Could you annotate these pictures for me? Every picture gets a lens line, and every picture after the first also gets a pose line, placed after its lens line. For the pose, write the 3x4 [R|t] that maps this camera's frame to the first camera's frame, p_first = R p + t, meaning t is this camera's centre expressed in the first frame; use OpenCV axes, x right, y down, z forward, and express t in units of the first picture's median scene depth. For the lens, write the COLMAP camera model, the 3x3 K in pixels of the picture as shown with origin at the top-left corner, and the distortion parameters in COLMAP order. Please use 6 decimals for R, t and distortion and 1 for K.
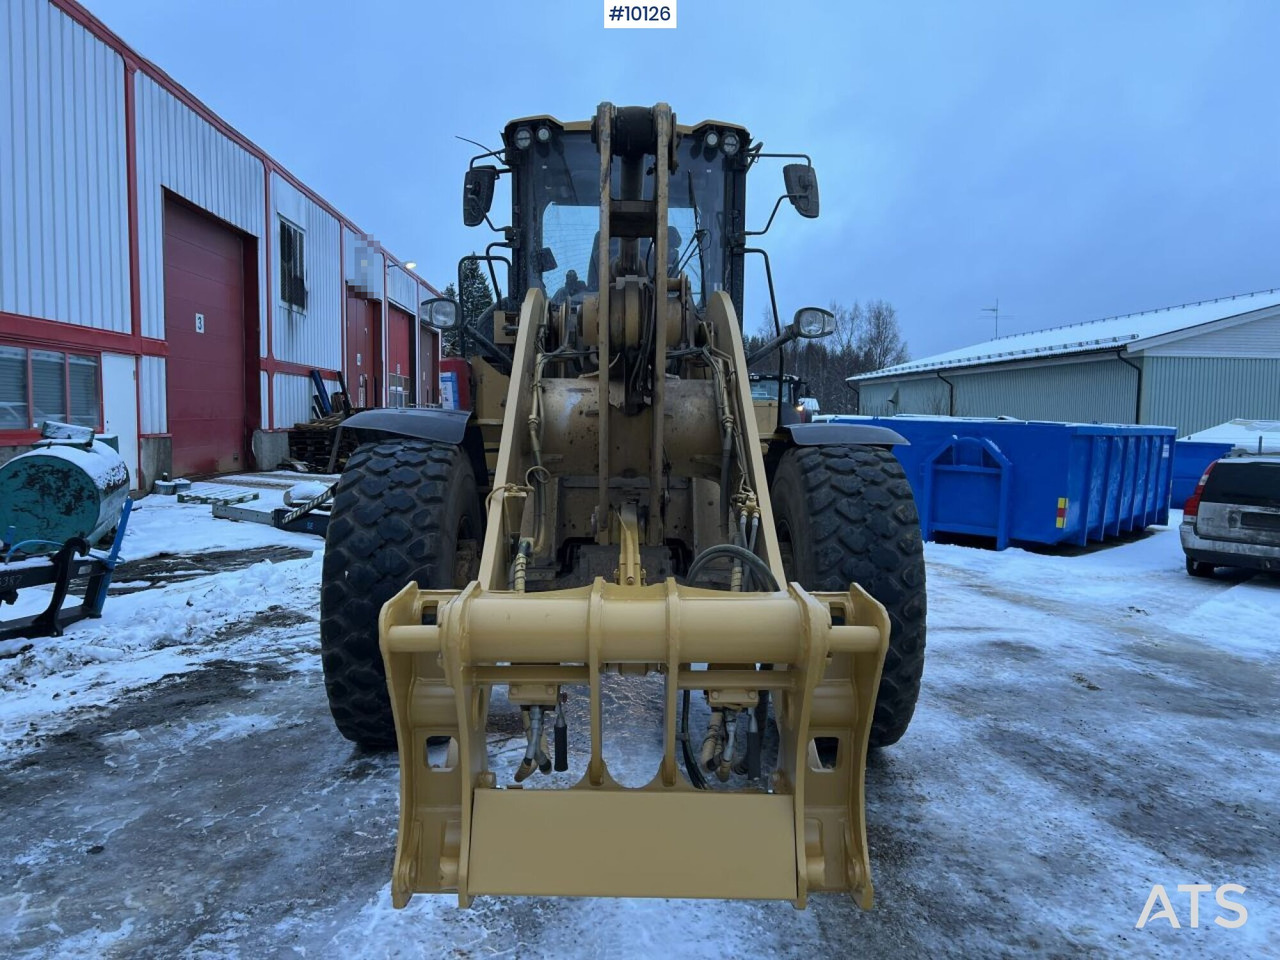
lens RADIAL K [[951.8, 0, 640.0], [0, 951.8, 480.0], [0, 0, 1]] dist [0.066399, -0.070663]
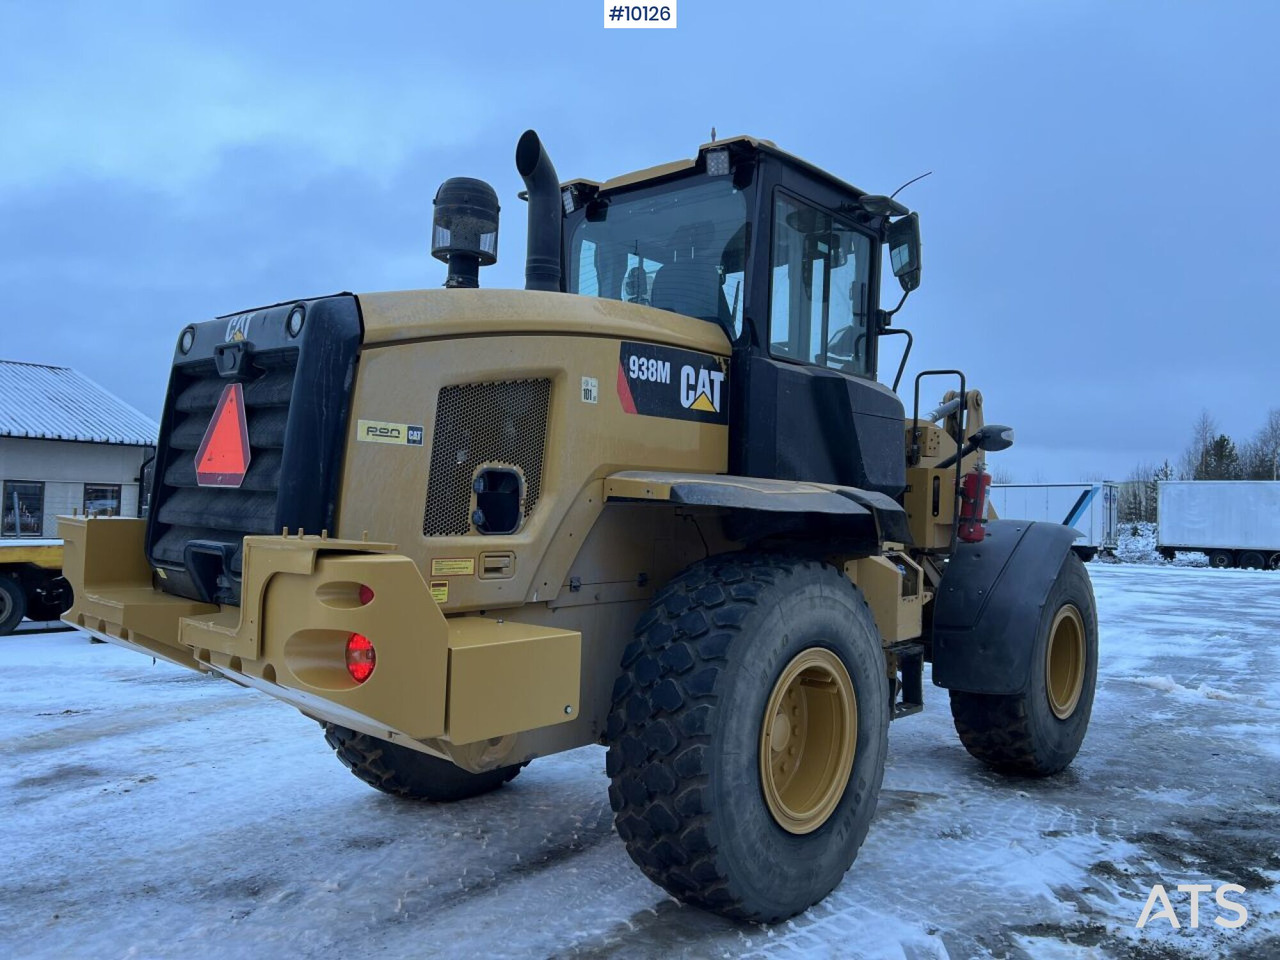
lens RADIAL K [[951.8, 0, 640.0], [0, 951.8, 480.0], [0, 0, 1]] dist [0.066399, -0.070663]
pose [[-0.723545, -0.025522, 0.689805, -0.629503], [-0.002670, 0.999412, 0.034176, -0.144971], [-0.690272, 0.022886, -0.723188, 1.920747]]
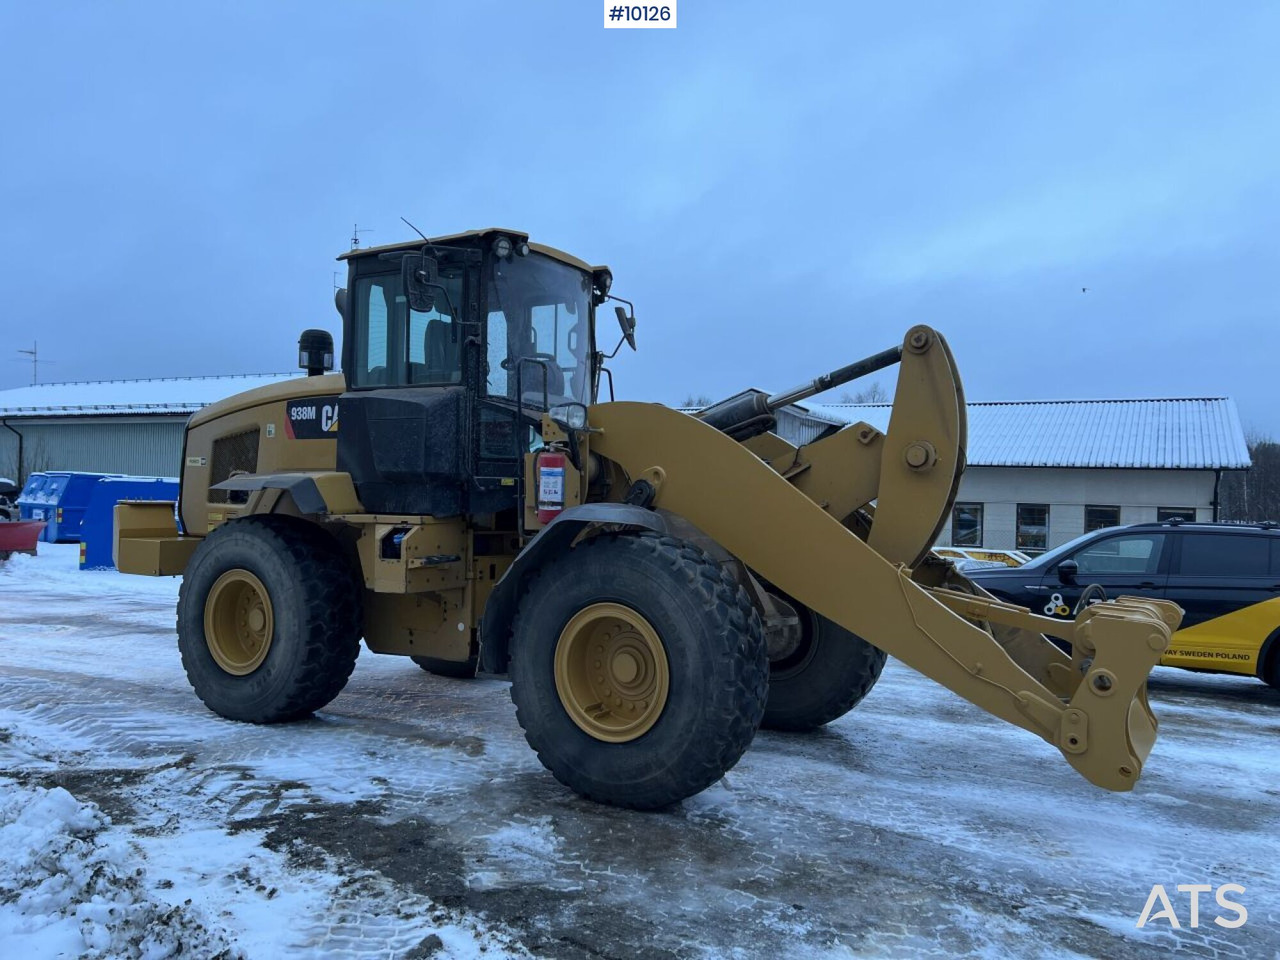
lens RADIAL K [[951.8, 0, 640.0], [0, 951.8, 480.0], [0, 0, 1]] dist [0.066399, -0.070663]
pose [[0.547792, 0.008141, 0.836575, -0.962784], [0.037045, 0.998736, -0.033976, -0.053538], [-0.835794, 0.049602, 0.546798, 0.301775]]
